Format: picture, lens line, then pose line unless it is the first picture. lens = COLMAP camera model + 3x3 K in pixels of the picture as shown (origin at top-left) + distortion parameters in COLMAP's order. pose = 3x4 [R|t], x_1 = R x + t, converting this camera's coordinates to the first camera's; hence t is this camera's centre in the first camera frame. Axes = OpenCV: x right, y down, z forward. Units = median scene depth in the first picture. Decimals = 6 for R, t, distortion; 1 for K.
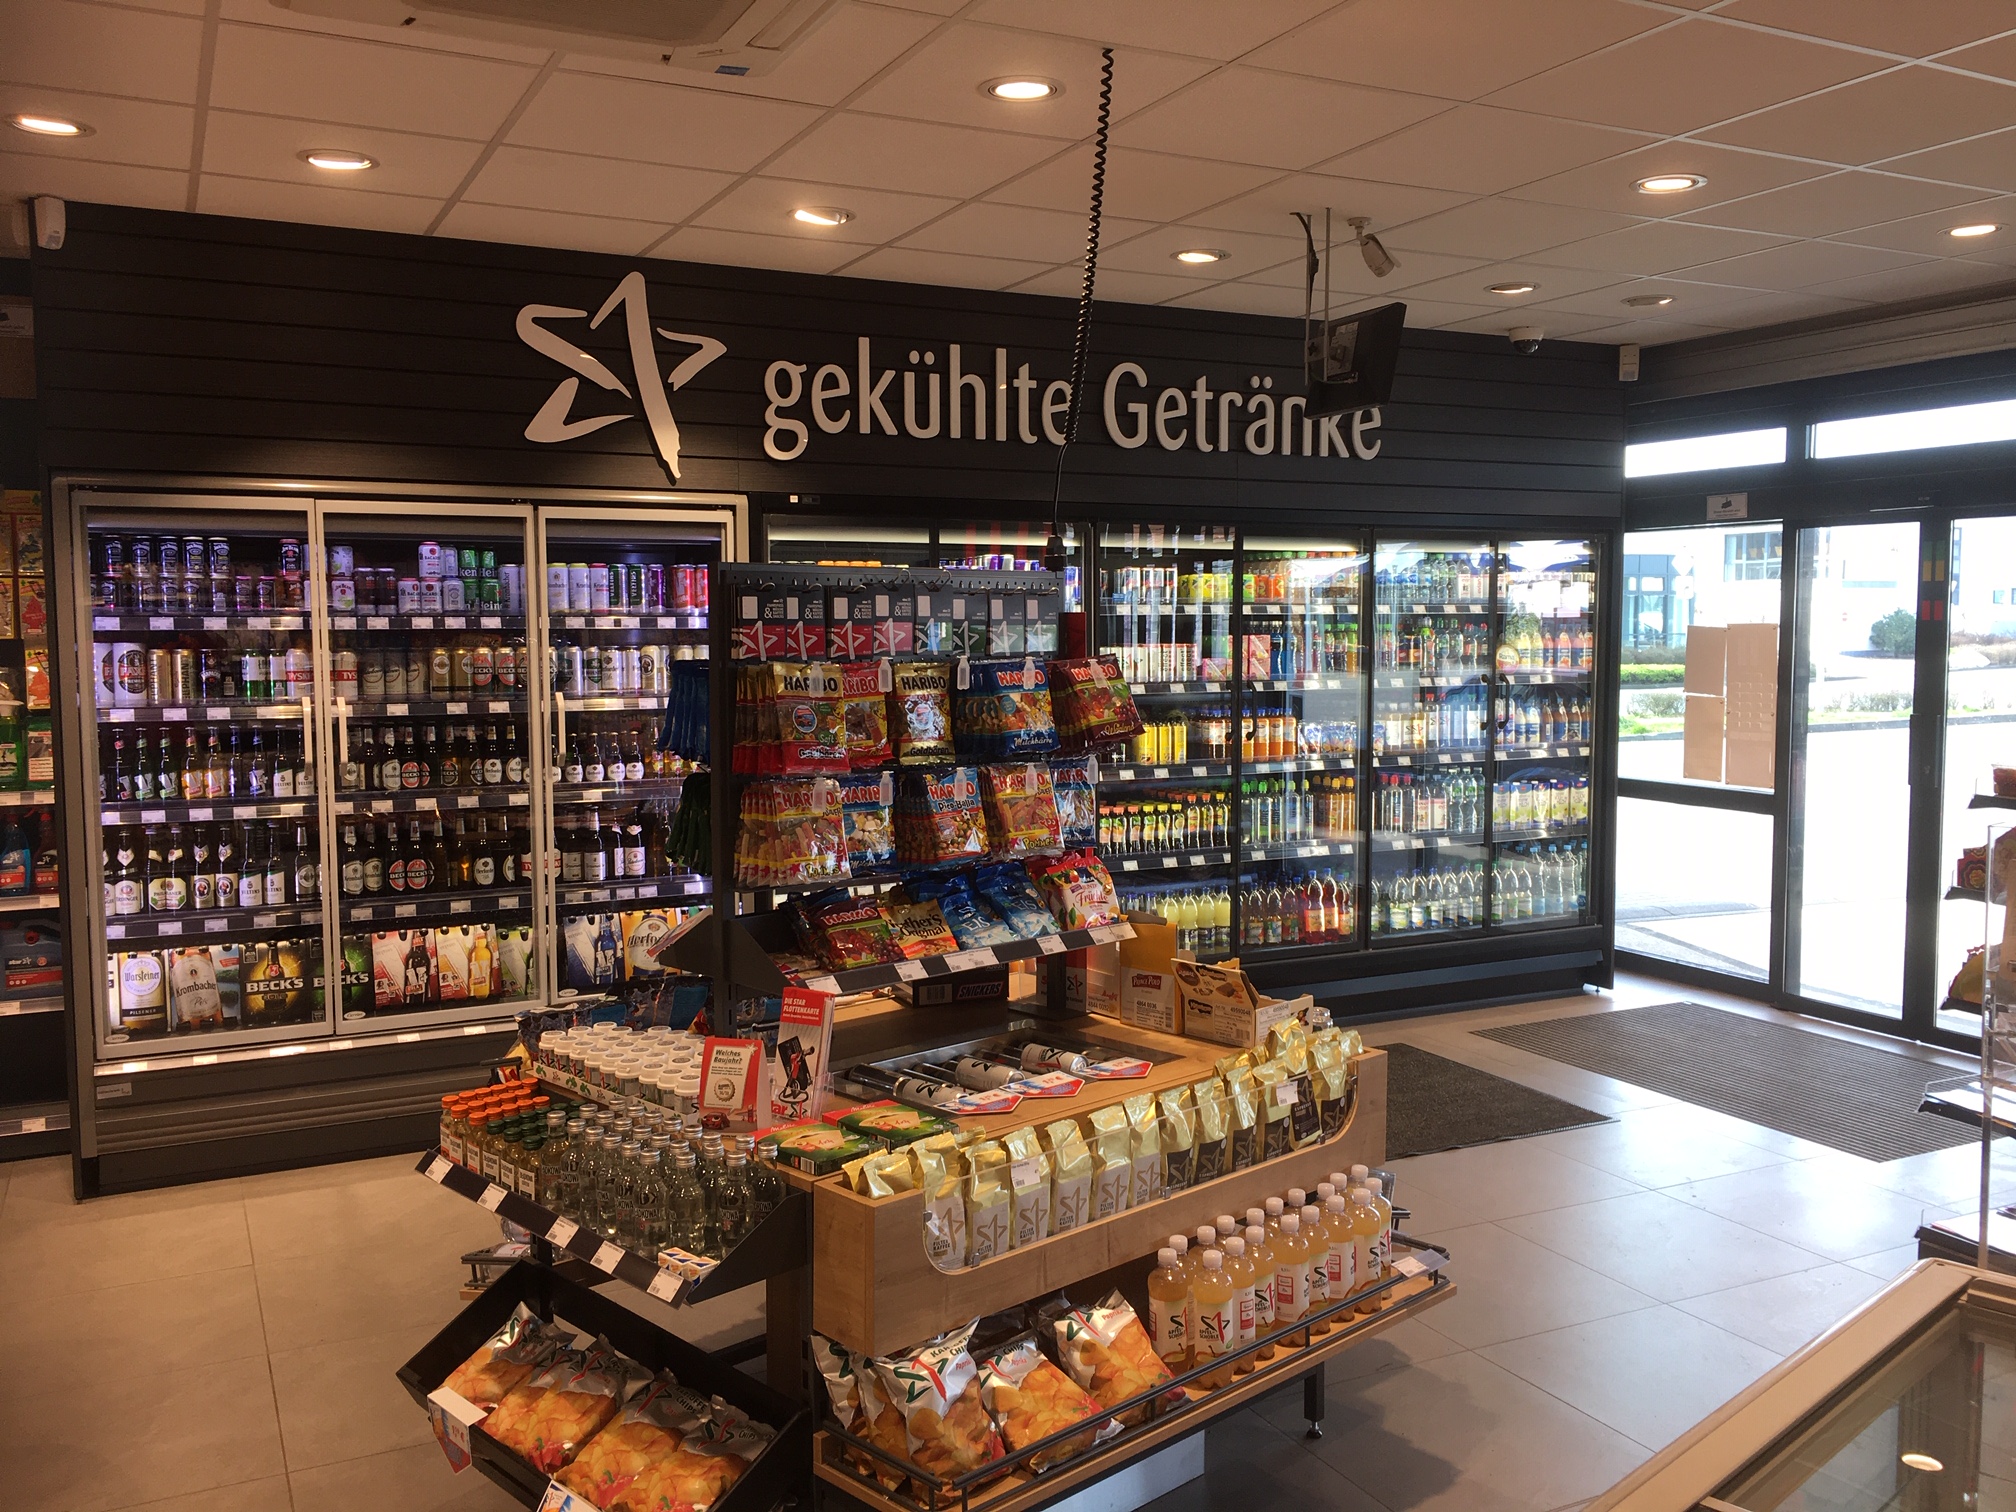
lens RADIAL K [[1709.4, 0, 1008.0], [0, 1709.4, 756.0], [0, 0, 1]] dist [0.006934, 0.002877]
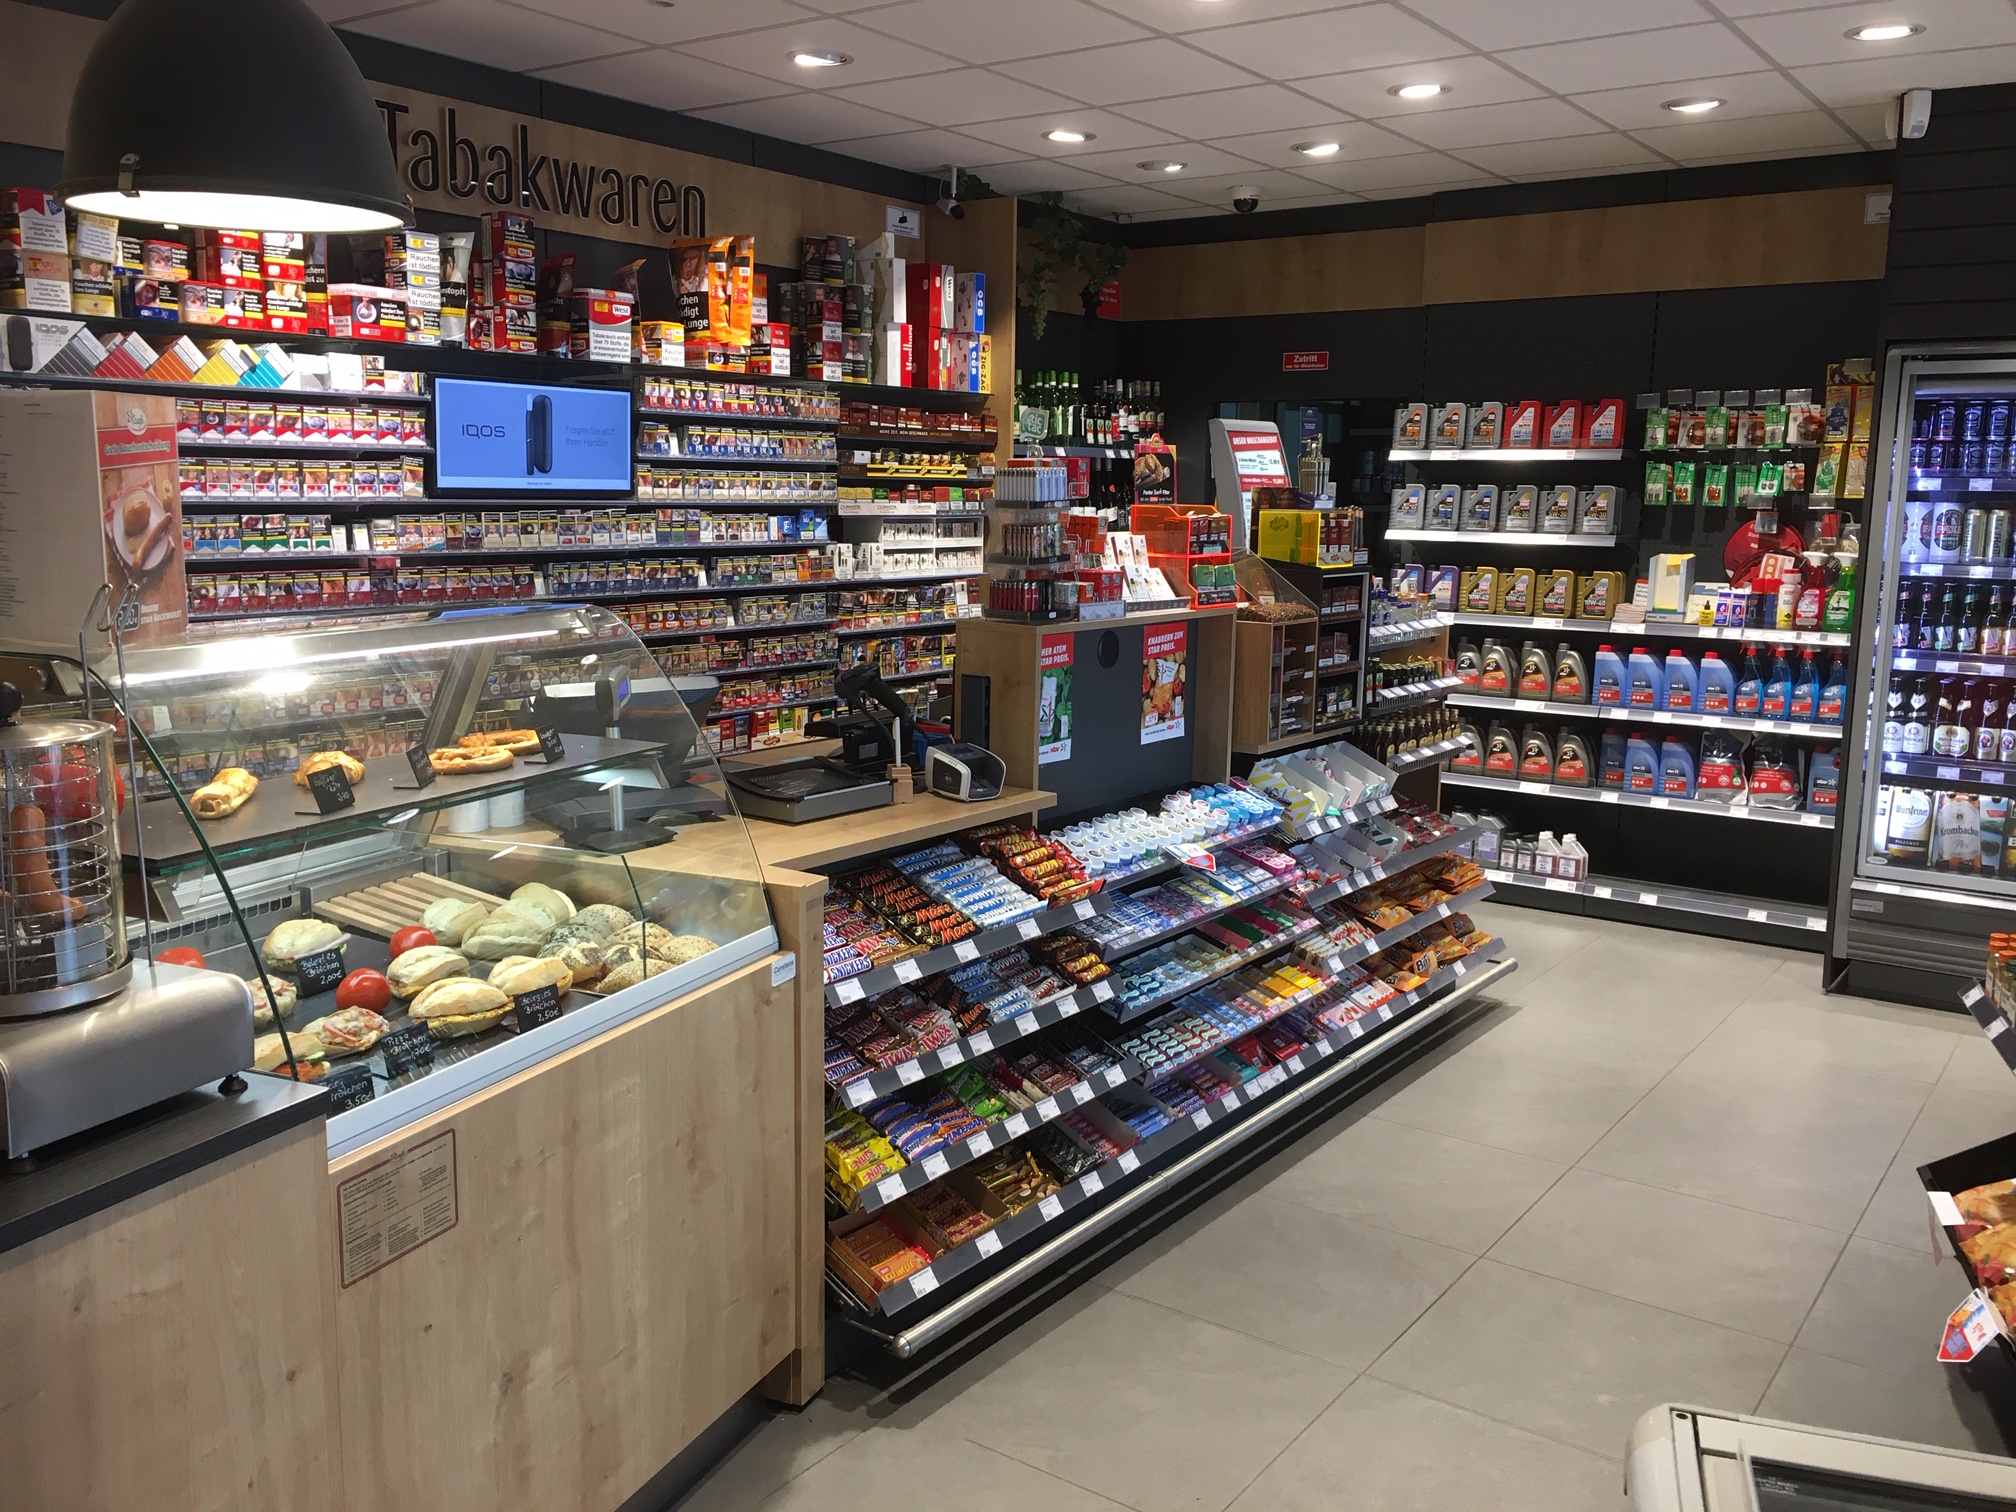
lens RADIAL K [[1709.4, 0, 1008.0], [0, 1709.4, 756.0], [0, 0, 1]] dist [0.006934, 0.002877]
pose [[0.461910, 0.149223, -0.874283, 0.174895], [-0.084549, 0.988664, 0.124076, 0.007319], [0.882888, 0.016607, 0.469291, -0.019761]]
